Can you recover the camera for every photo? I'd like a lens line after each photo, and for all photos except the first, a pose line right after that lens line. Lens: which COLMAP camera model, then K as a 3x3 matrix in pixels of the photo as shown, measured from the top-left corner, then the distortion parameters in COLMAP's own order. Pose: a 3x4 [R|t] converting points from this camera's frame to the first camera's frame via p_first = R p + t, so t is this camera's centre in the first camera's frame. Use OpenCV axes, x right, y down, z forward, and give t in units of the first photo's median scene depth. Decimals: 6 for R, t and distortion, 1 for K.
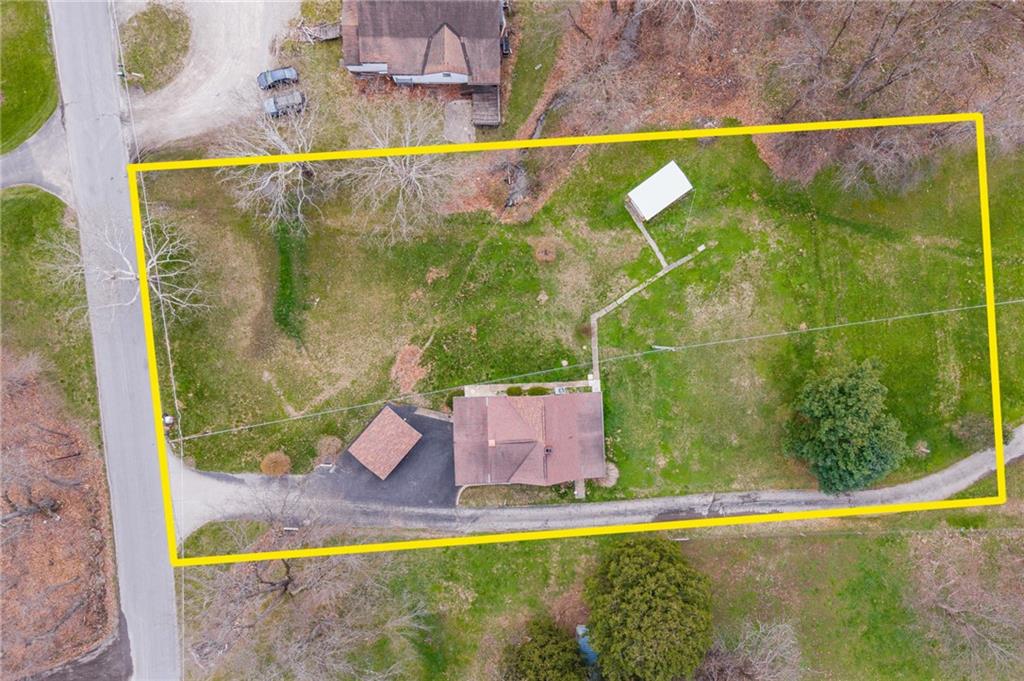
lens RADIAL K [[697.1, 0, 499.6], [0, 697.1, 322.1], [0, 0, 1]] dist [0.088422, -0.102474]
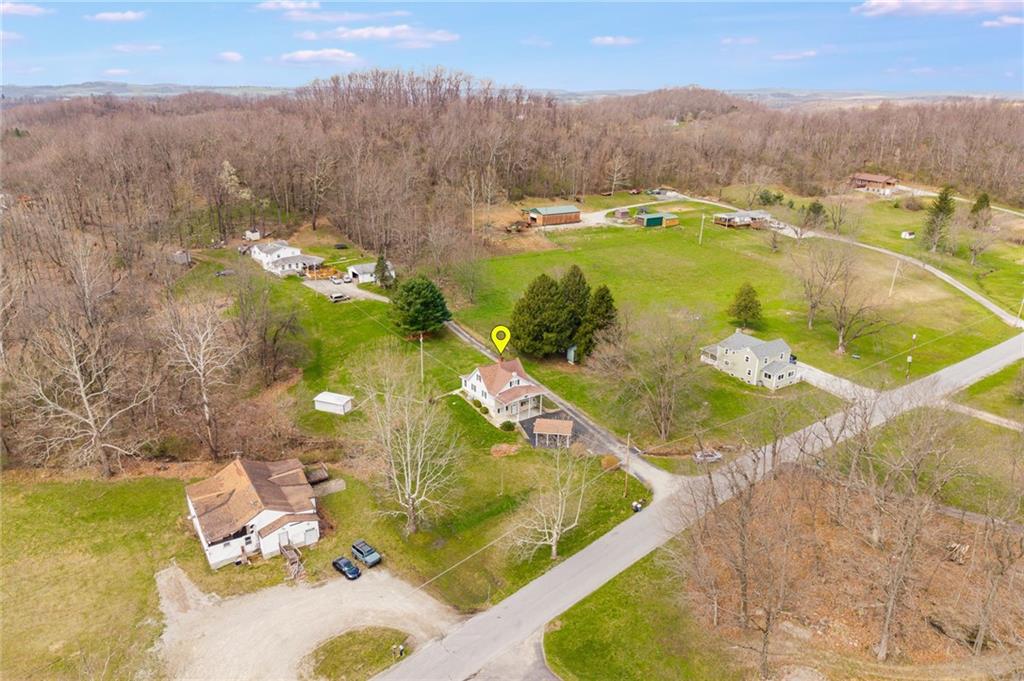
lens RADIAL K [[687.7, 0, 512.0], [0, 687.7, 340.5], [0, 0, 1]] dist [0.077128, -0.098870]
pose [[-0.531355, -0.342903, 0.774648, -1.190887], [0.846086, -0.169022, 0.505539, -0.623299], [-0.042418, 0.924040, 0.379936, 0.240023]]
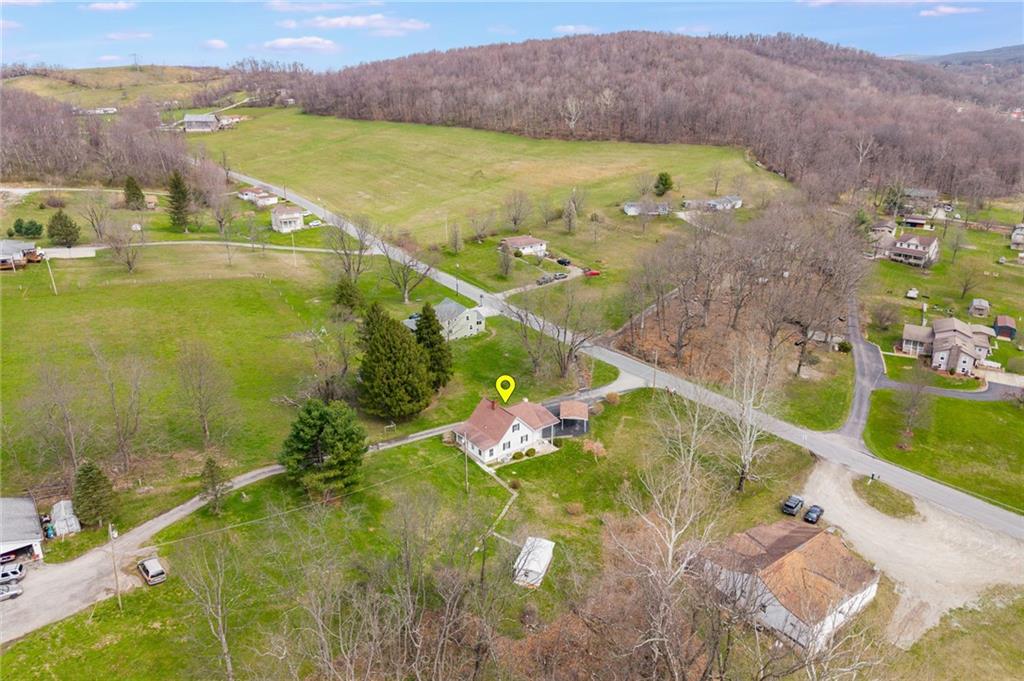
lens RADIAL K [[694.3, 0, 514.8], [0, 694.3, 322.5], [0, 0, 1]] dist [0.004591, -0.002439]
pose [[-0.809905, 0.146710, -0.567918, 0.835199], [-0.584883, -0.275198, 0.763006, -0.917924], [-0.044349, 0.950128, 0.308692, 0.288018]]
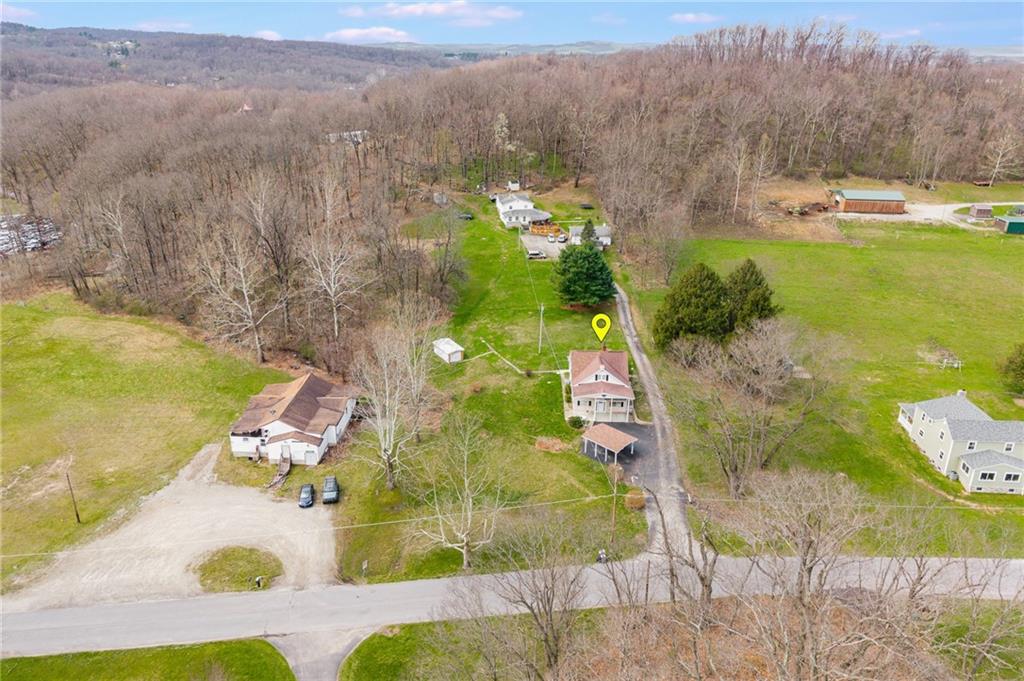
lens RADIAL K [[697.1, 0, 499.6], [0, 697.1, 322.1], [0, 0, 1]] dist [0.088422, -0.102474]
pose [[0.072502, -0.415611, 0.906648, -1.248550], [0.997312, 0.039876, -0.061473, 0.038552], [-0.010604, 0.908668, 0.417384, 0.242689]]
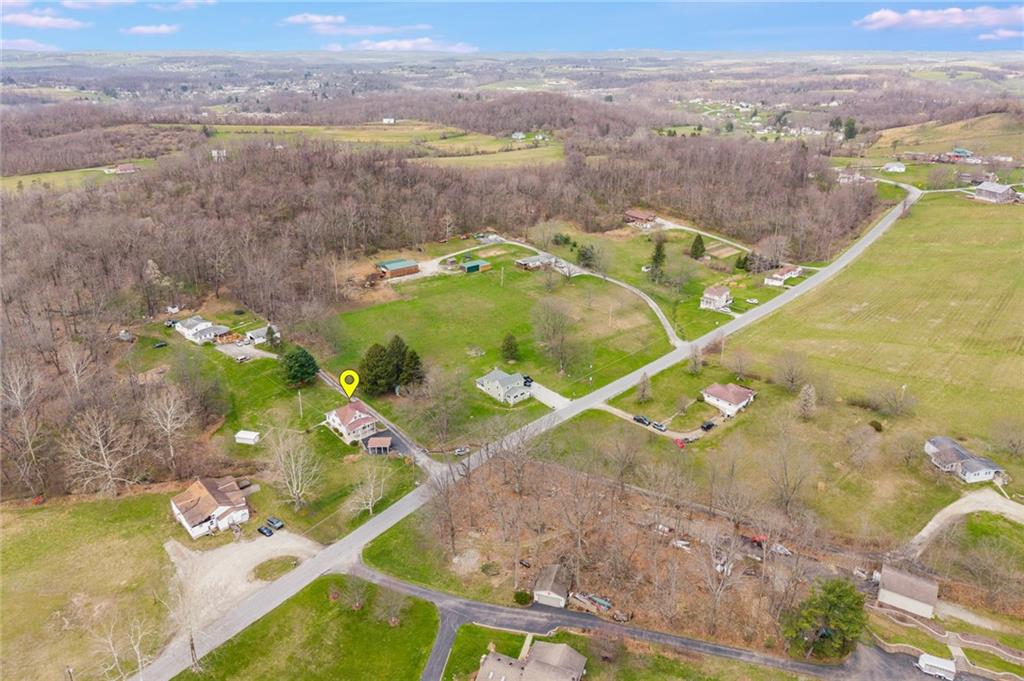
lens RADIAL K [[694.3, 0, 514.8], [0, 694.3, 322.5], [0, 0, 1]] dist [0.004591, -0.002439]
pose [[-0.659097, -0.324298, 0.678545, -2.116556], [0.751197, -0.240716, 0.614621, -0.947679], [-0.035983, 0.914815, 0.402267, -0.510324]]
